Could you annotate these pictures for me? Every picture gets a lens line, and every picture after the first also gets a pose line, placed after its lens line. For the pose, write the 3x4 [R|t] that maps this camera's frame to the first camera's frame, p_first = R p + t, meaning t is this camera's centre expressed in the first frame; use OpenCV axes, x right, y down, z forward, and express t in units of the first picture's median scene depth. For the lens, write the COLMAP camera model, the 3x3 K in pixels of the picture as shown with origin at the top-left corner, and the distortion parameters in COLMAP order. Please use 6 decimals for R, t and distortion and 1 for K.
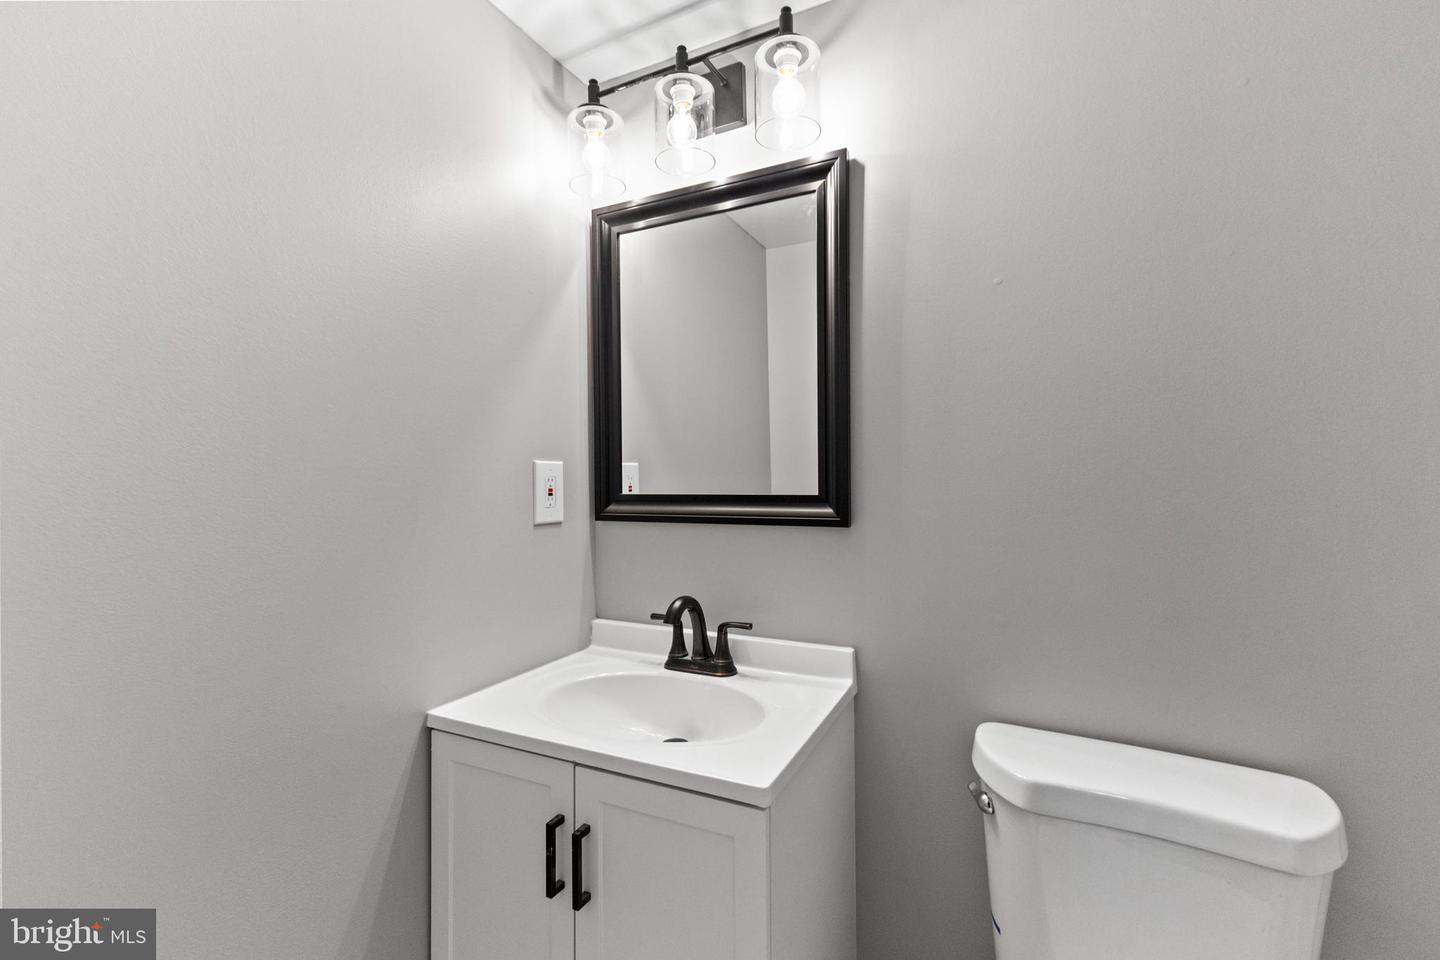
lens RADIAL K [[628.2, 0, 716.1], [0, 628.2, 475.7], [0, 0, 1]] dist [0.009635, -0.000083]
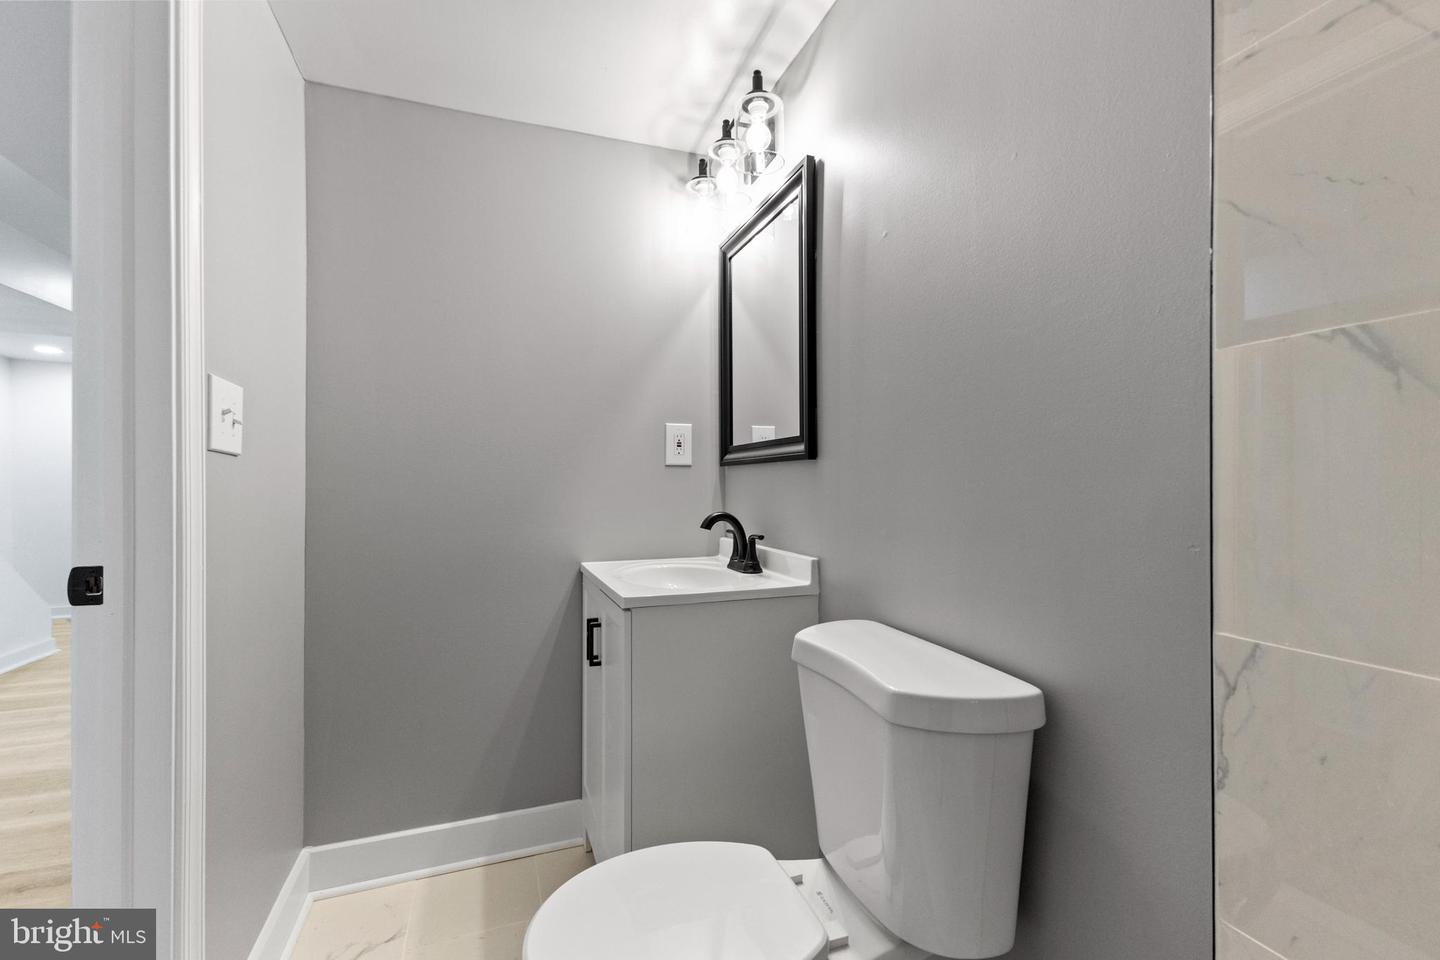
lens RADIAL K [[628.2, 0, 716.1], [0, 628.2, 475.7], [0, 0, 1]] dist [0.009635, -0.000083]
pose [[0.725268, -0.000069, -0.688467, 0.853866], [-0.003719, 0.999985, -0.004019, 0.109369], [0.688457, 0.005475, 0.725257, -0.025776]]
